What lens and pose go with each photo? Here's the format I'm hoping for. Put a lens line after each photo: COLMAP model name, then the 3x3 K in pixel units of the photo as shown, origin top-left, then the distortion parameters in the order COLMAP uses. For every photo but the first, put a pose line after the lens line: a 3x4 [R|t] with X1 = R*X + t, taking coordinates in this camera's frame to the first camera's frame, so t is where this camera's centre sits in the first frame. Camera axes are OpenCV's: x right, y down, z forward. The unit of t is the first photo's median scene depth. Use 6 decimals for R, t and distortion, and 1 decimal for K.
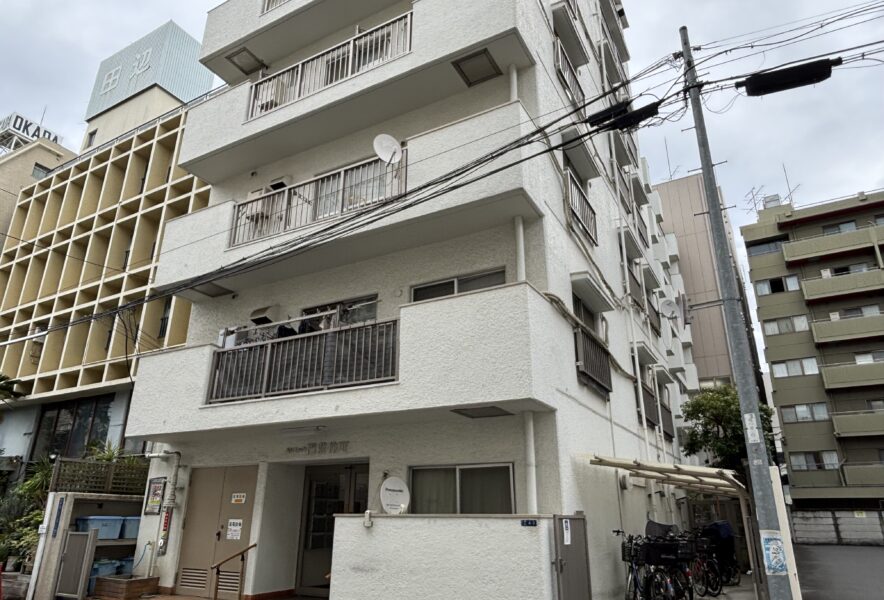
lens RADIAL K [[581.0, 0, 443.5], [0, 581.0, 301.1], [0, 0, 1]] dist [-0.008978, -0.001912]
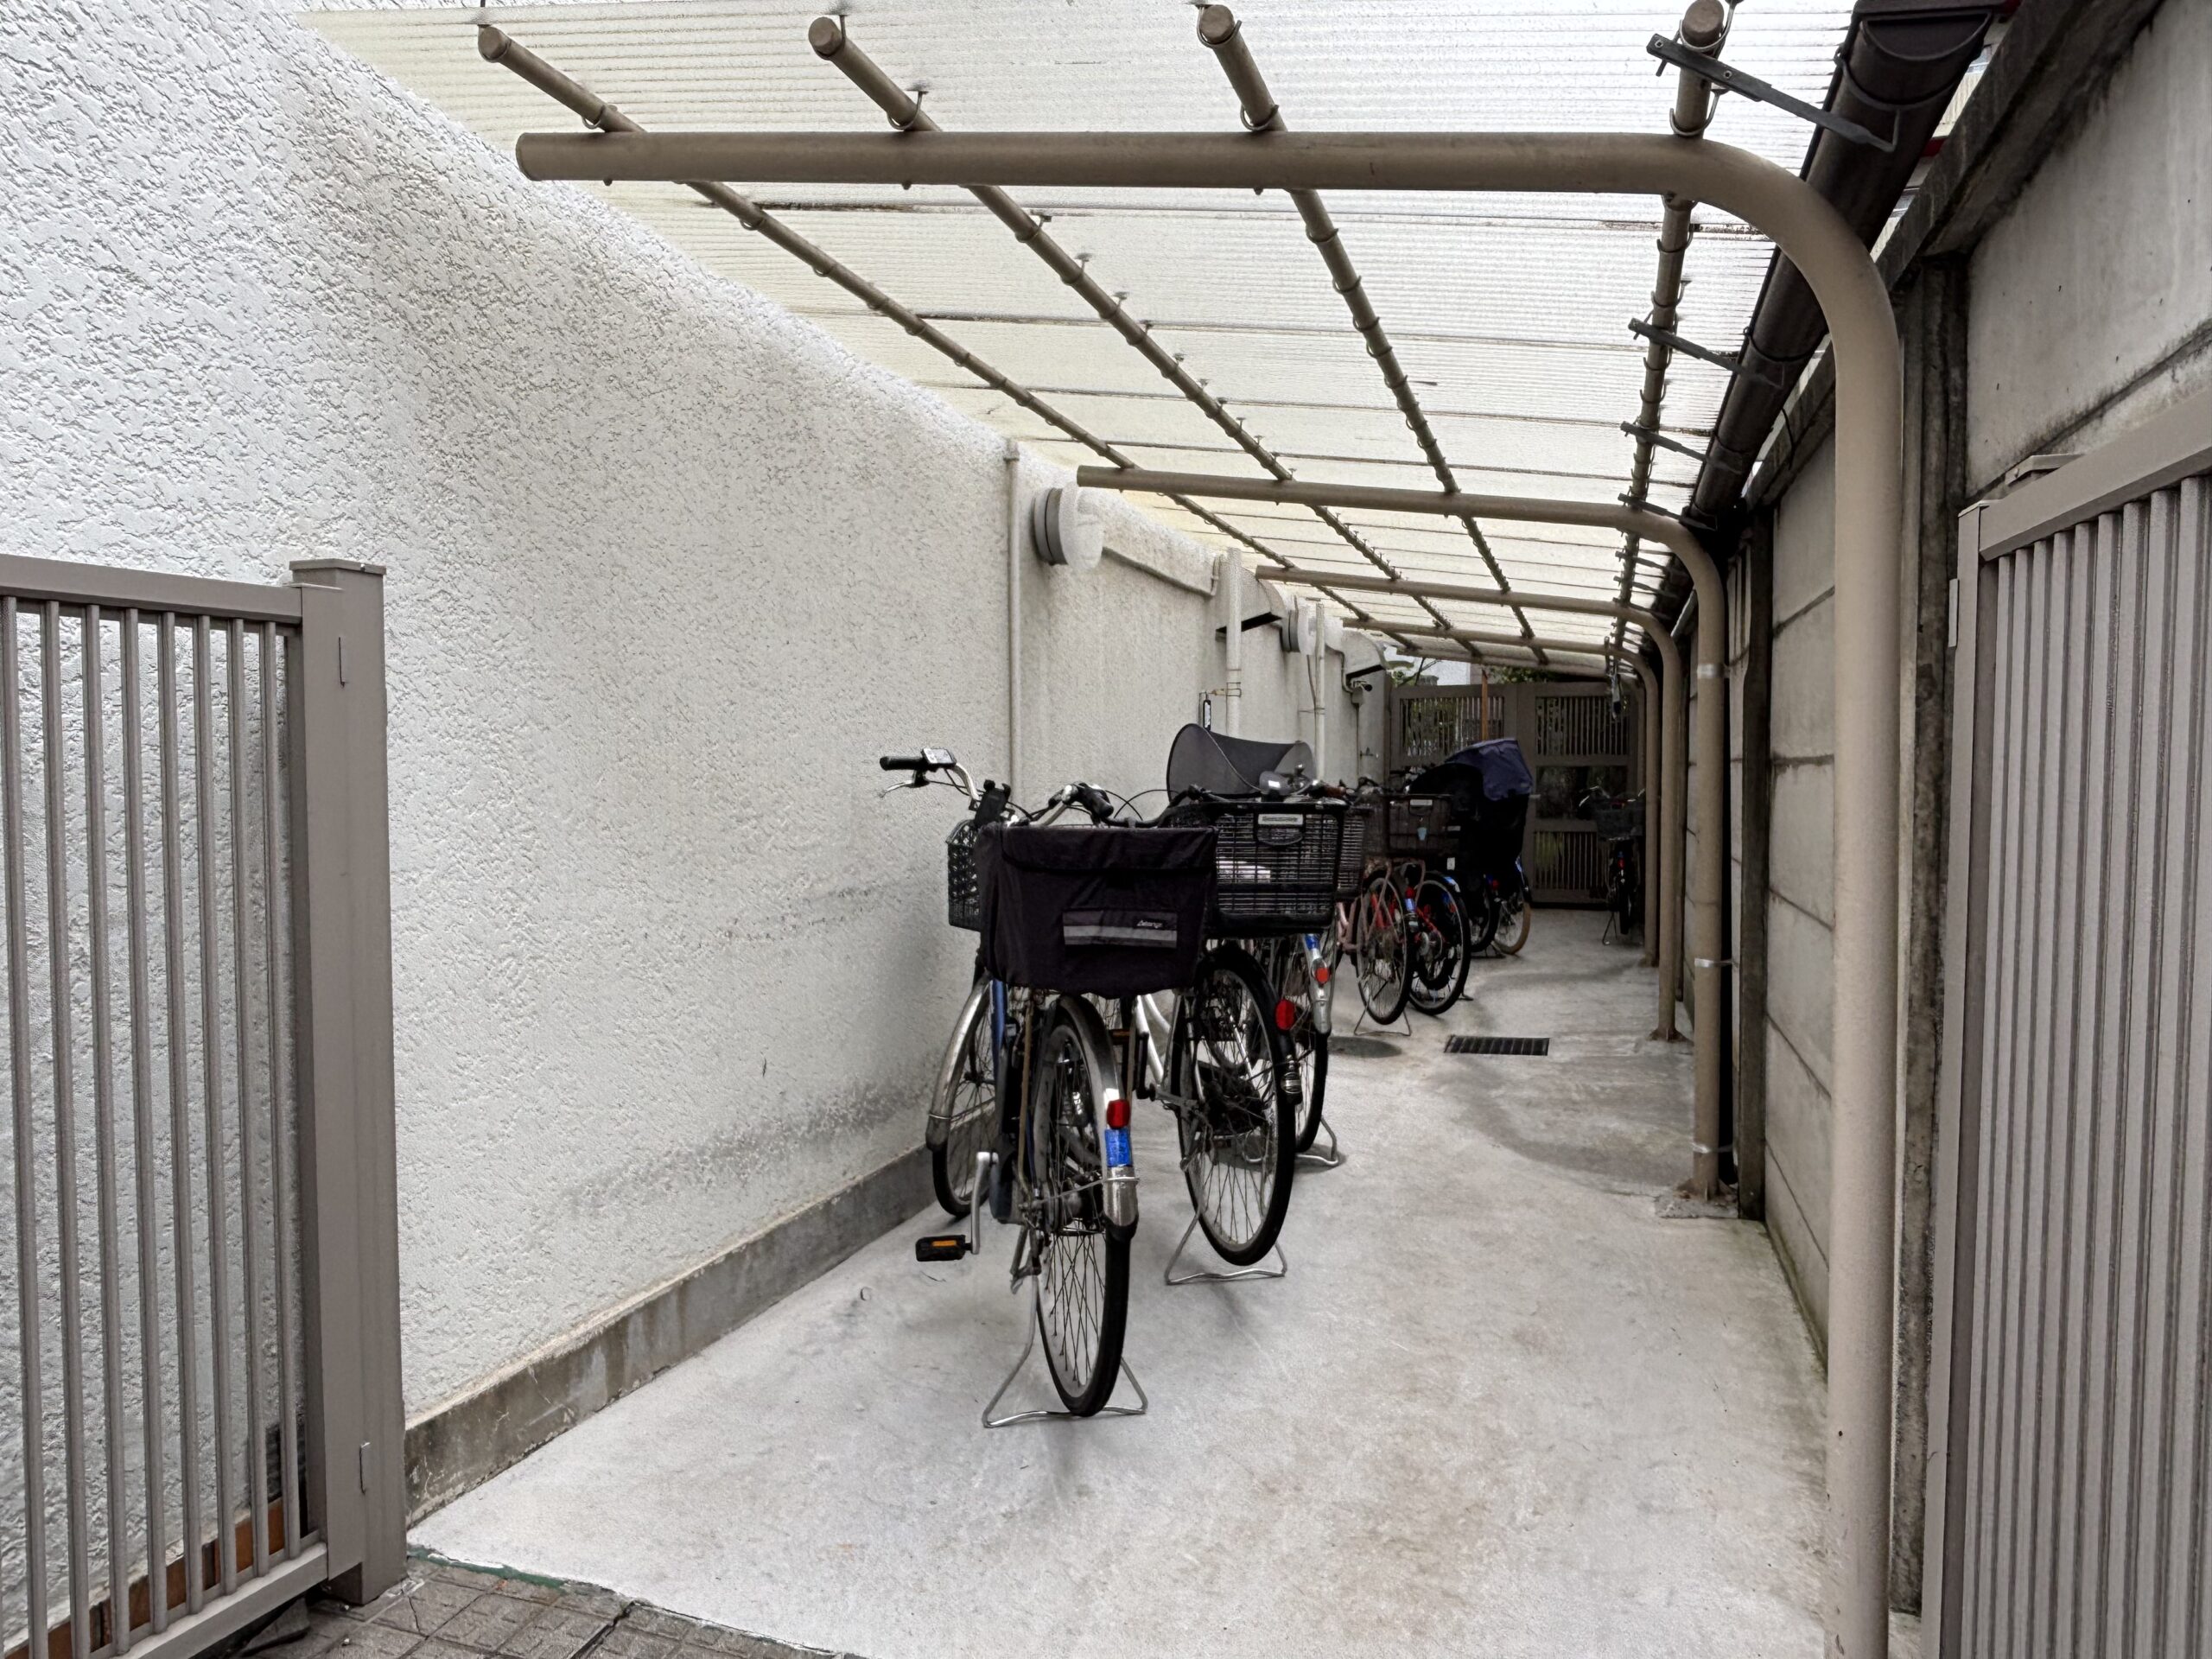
lens RADIAL K [[1414.9, 0, 1104.5], [0, 1414.9, 831.1], [0, 0, 1]] dist [0.000177, 0.000013]
pose [[0.985148, -0.021950, 0.170297, 0.216745], [-0.046402, 0.920860, 0.387122, 0.197686], [-0.165317, -0.389275, 0.906165, 0.476845]]
